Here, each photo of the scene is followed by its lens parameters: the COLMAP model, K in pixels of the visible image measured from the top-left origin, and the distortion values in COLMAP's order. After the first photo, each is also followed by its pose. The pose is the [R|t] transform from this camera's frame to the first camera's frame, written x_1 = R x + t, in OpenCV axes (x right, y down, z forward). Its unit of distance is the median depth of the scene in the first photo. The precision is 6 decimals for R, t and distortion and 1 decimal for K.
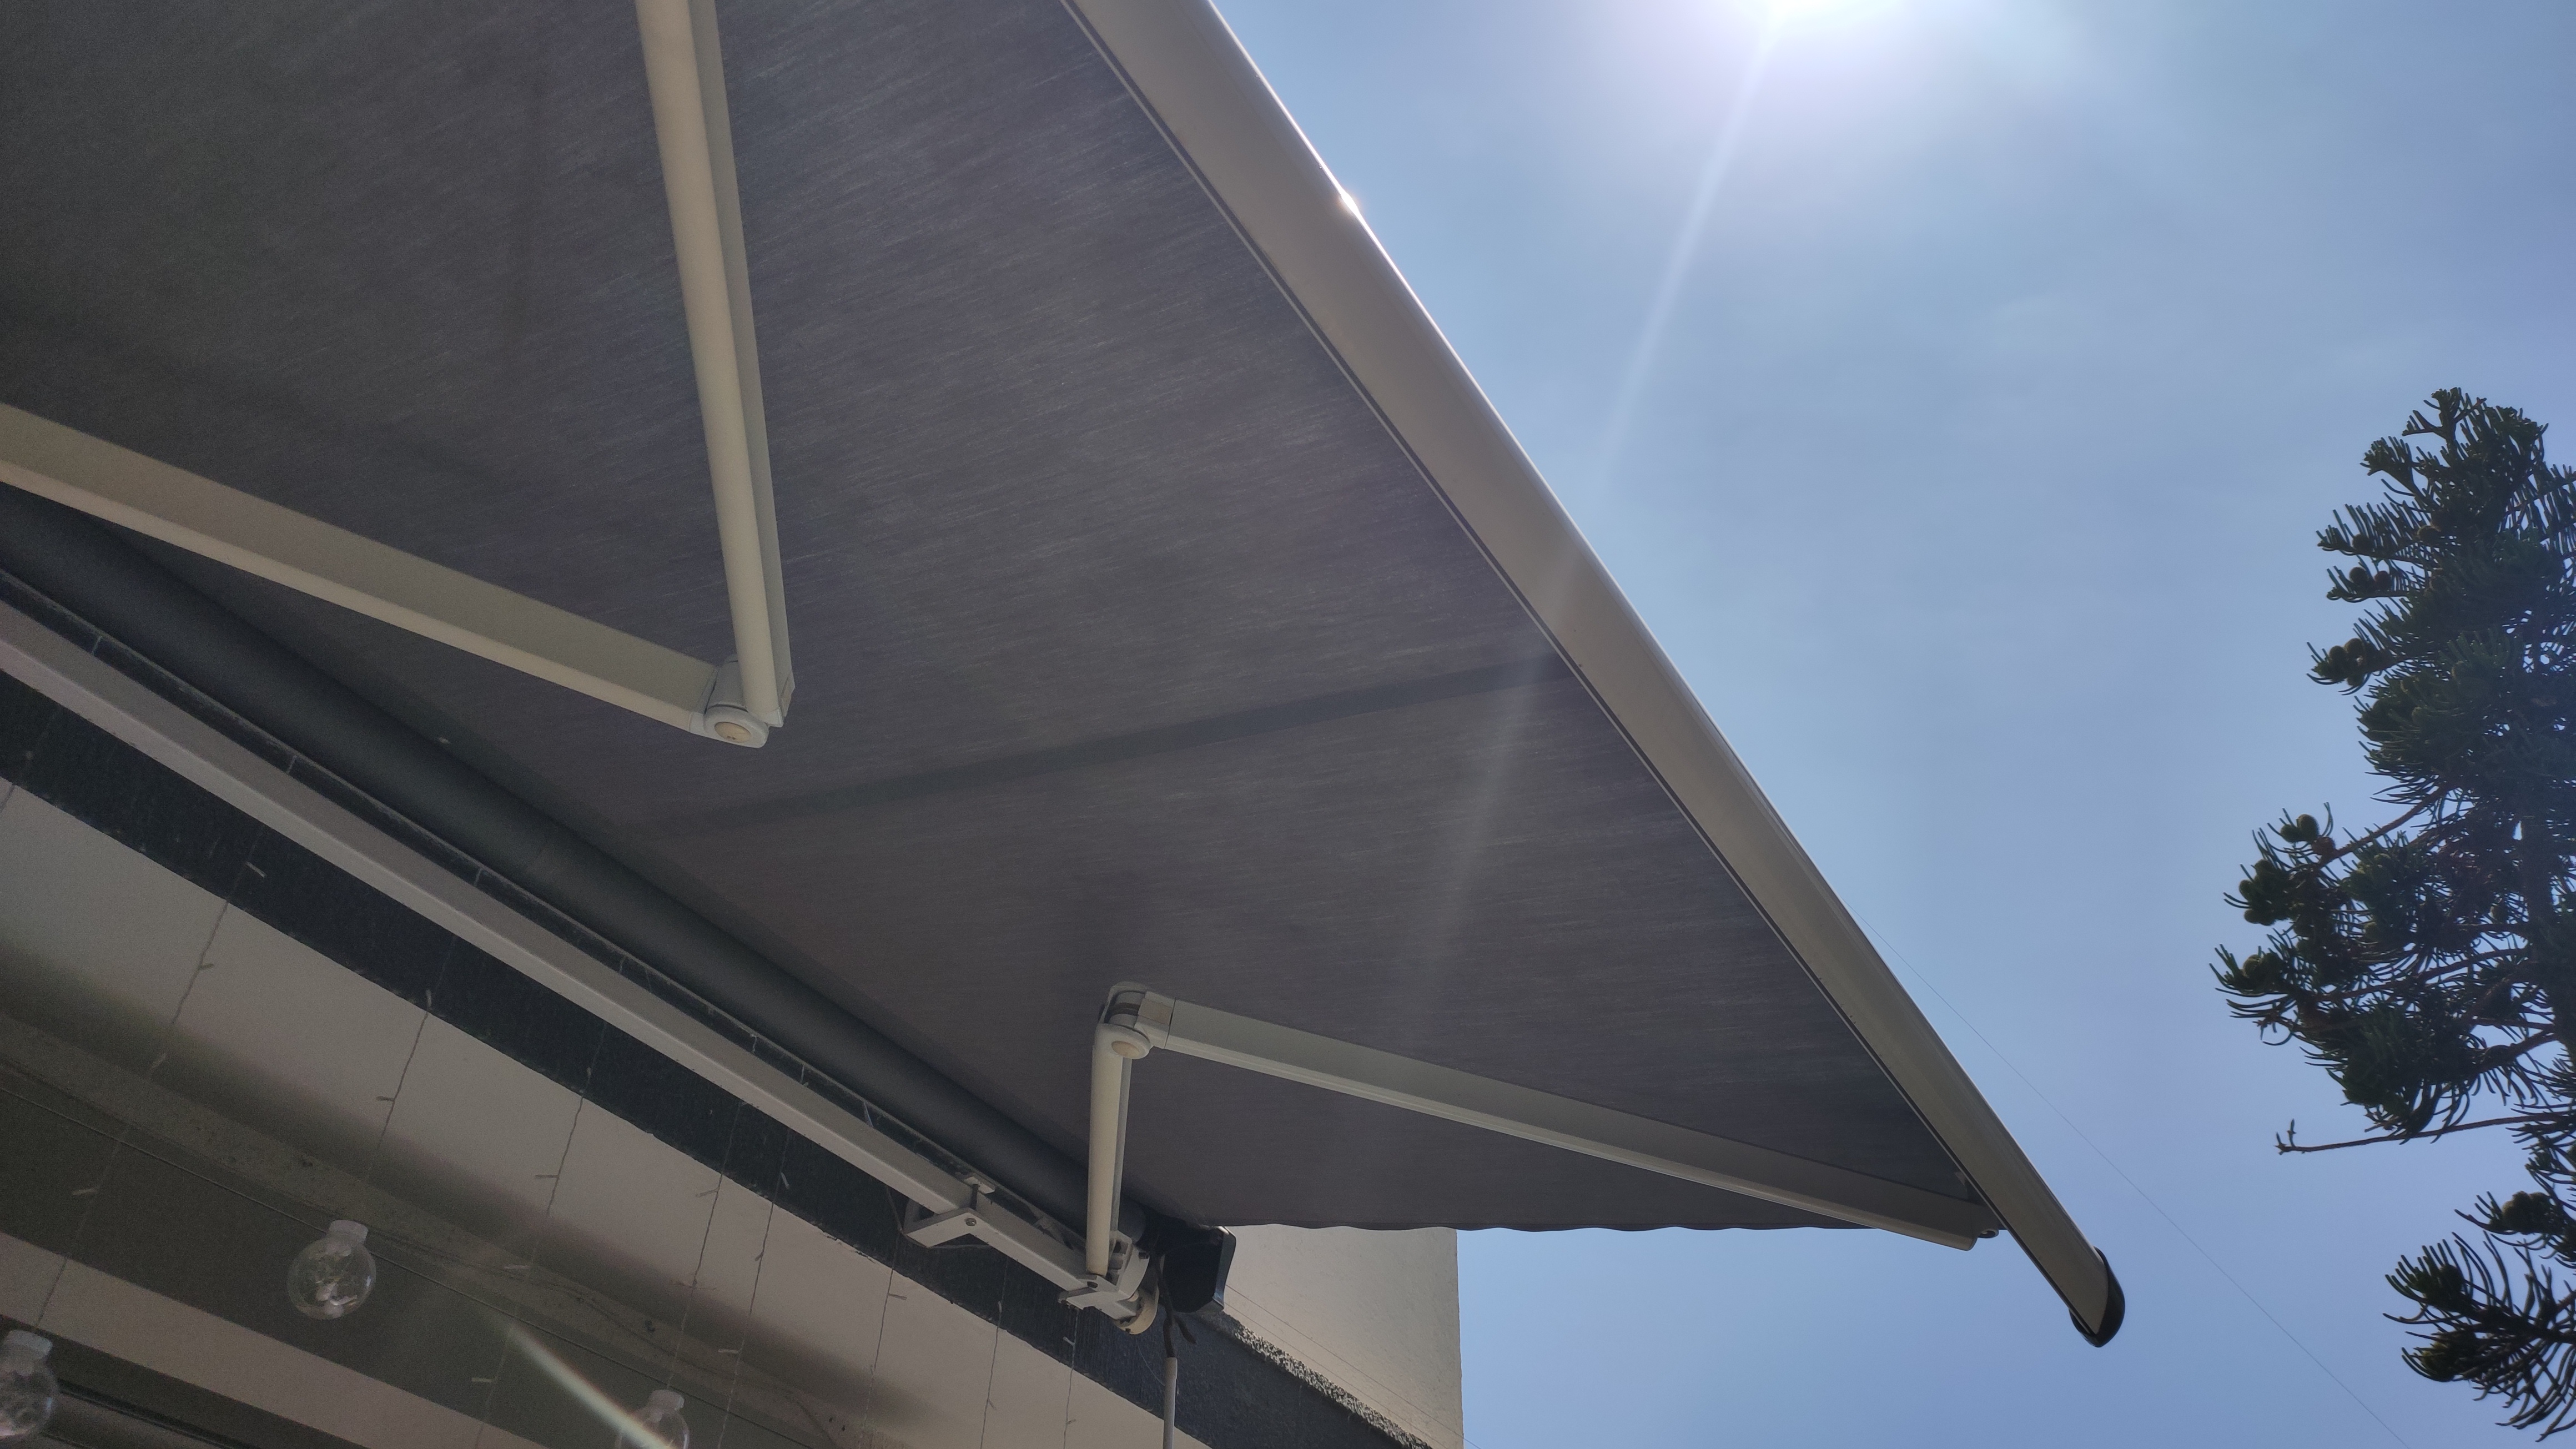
lens RADIAL K [[1931.9, 0, 1280.5], [0, 1931.9, 636.7], [0, 0, 1]] dist [-0.009636, -0.008690]
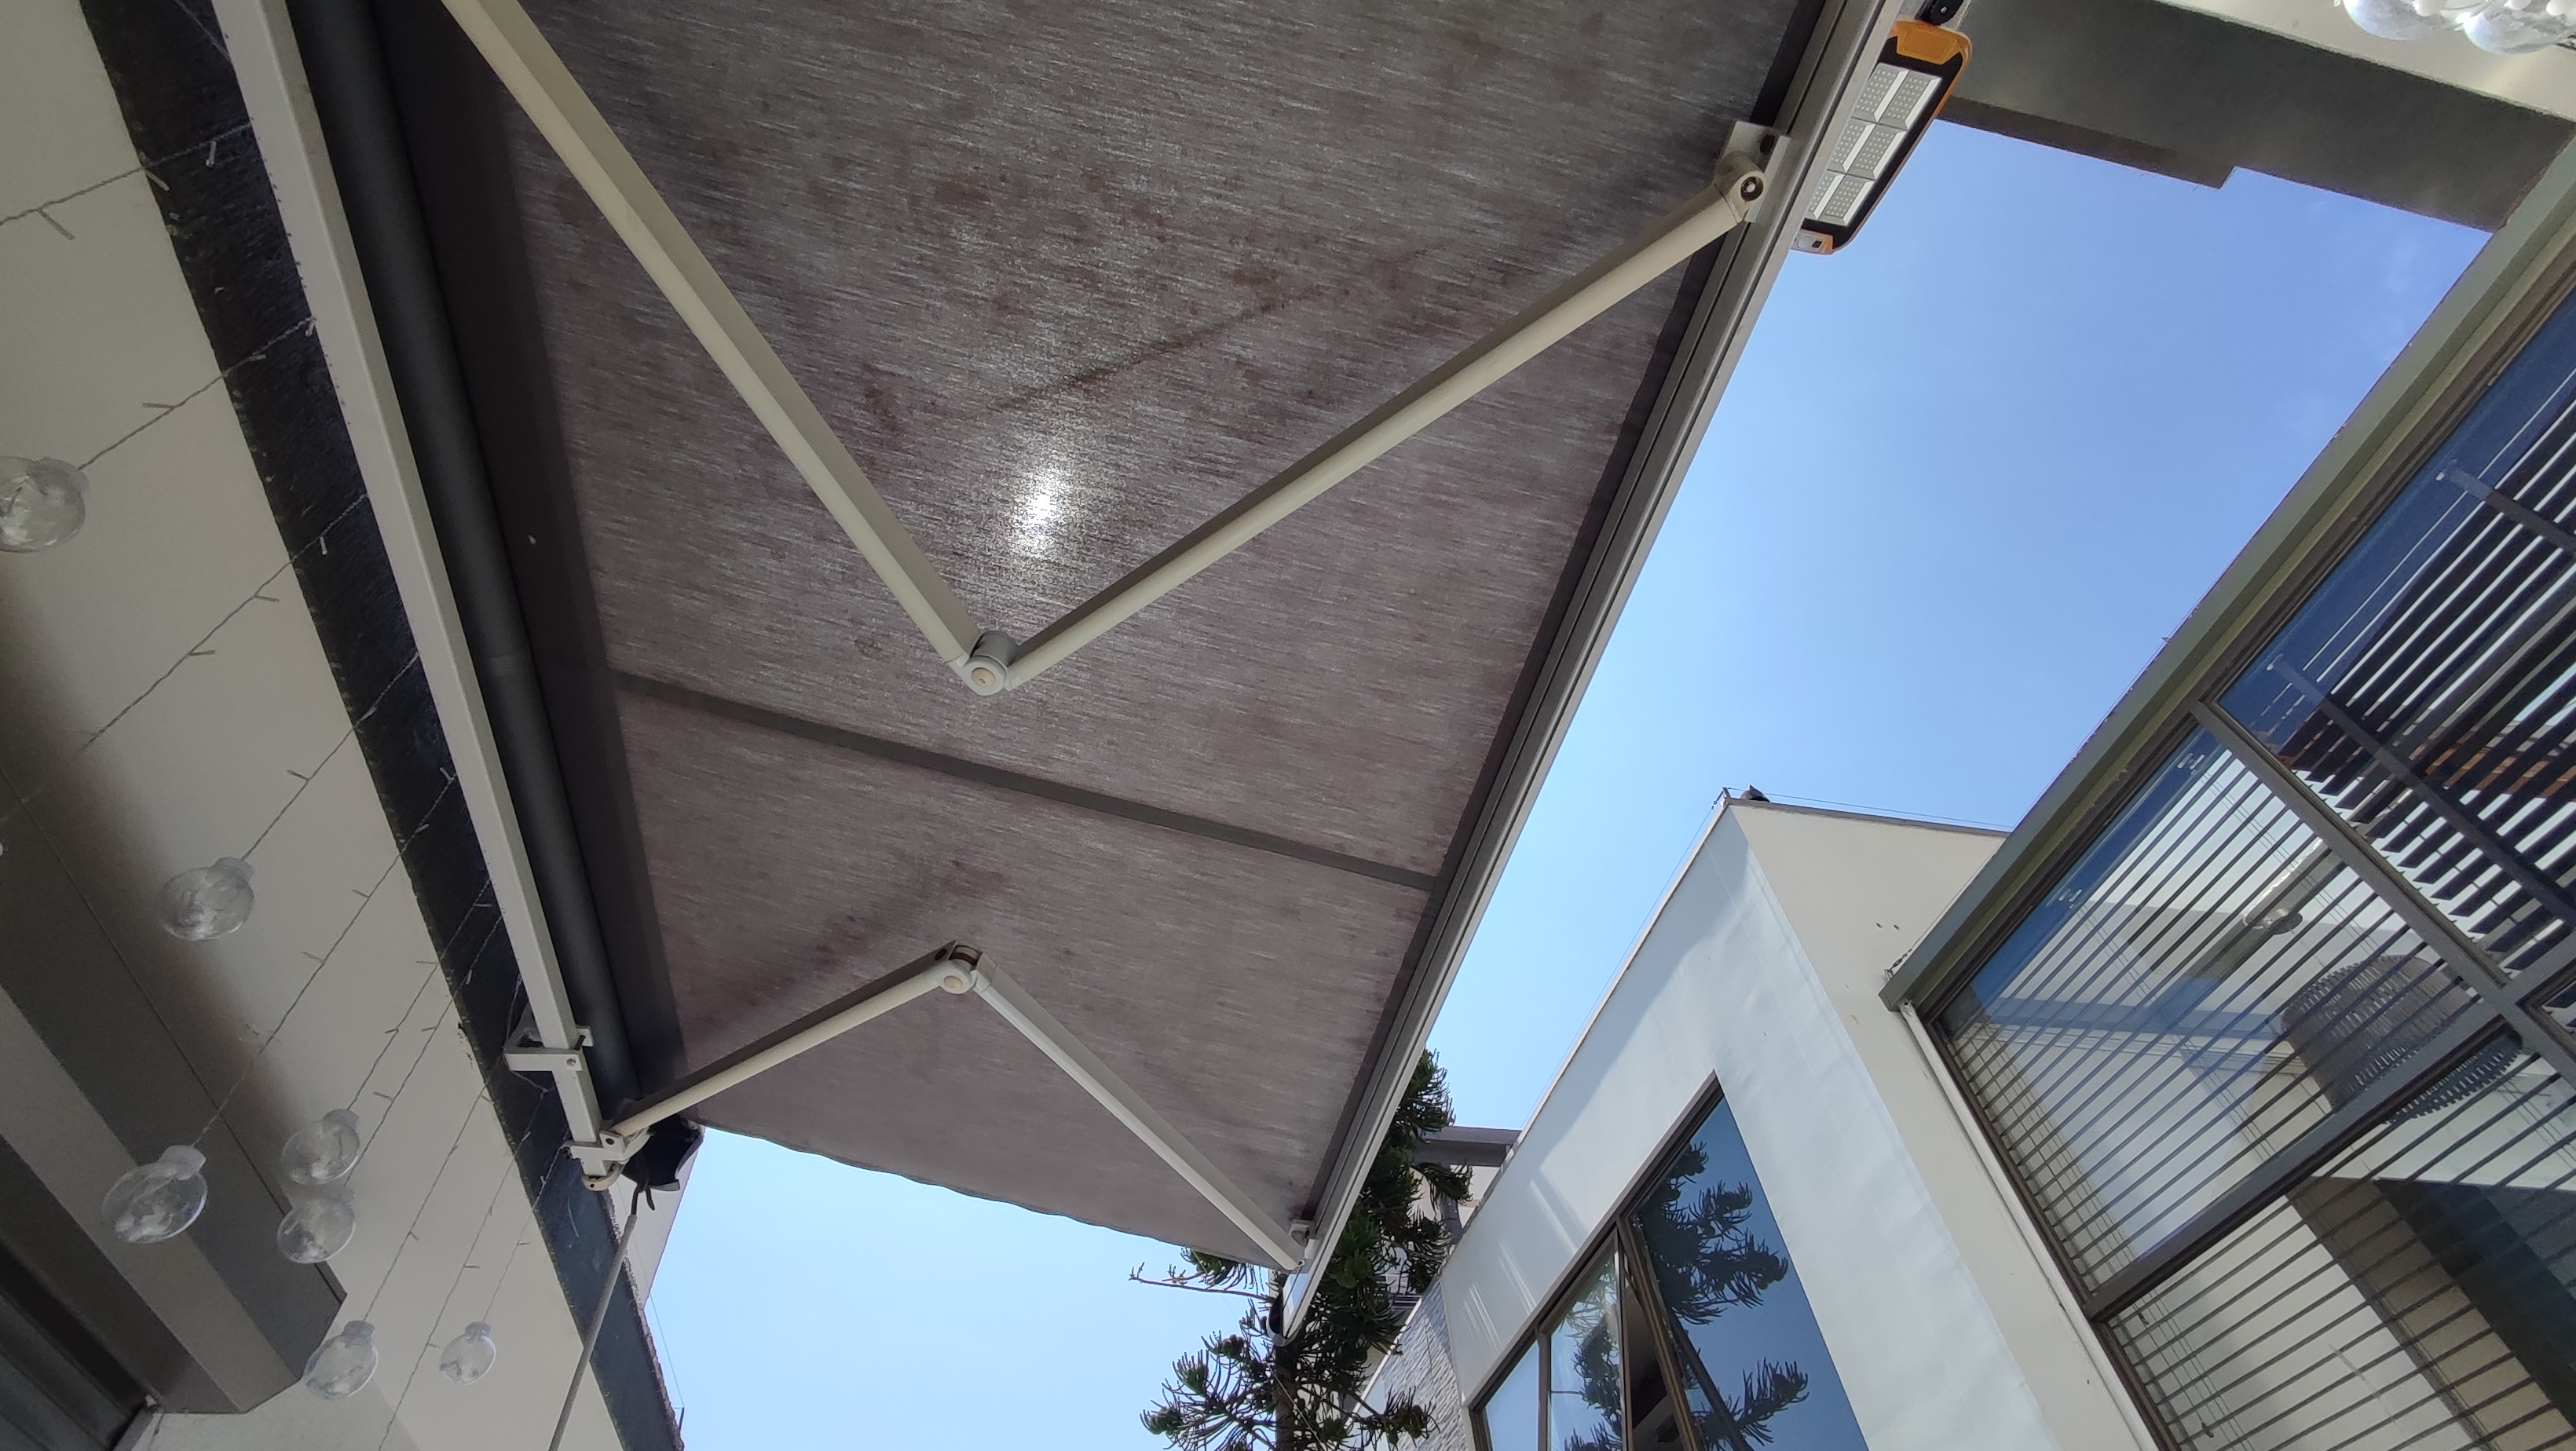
lens RADIAL K [[1188.4, 0, 1304.4], [0, 1188.4, 724.6], [0, 0, 1]] dist [-0.003402, -0.000742]
pose [[0.706995, 0.483106, 0.516494, -0.191202], [-0.389826, 0.875562, -0.285355, 0.082341], [-0.590079, 0.000401, 0.807345, 0.045760]]
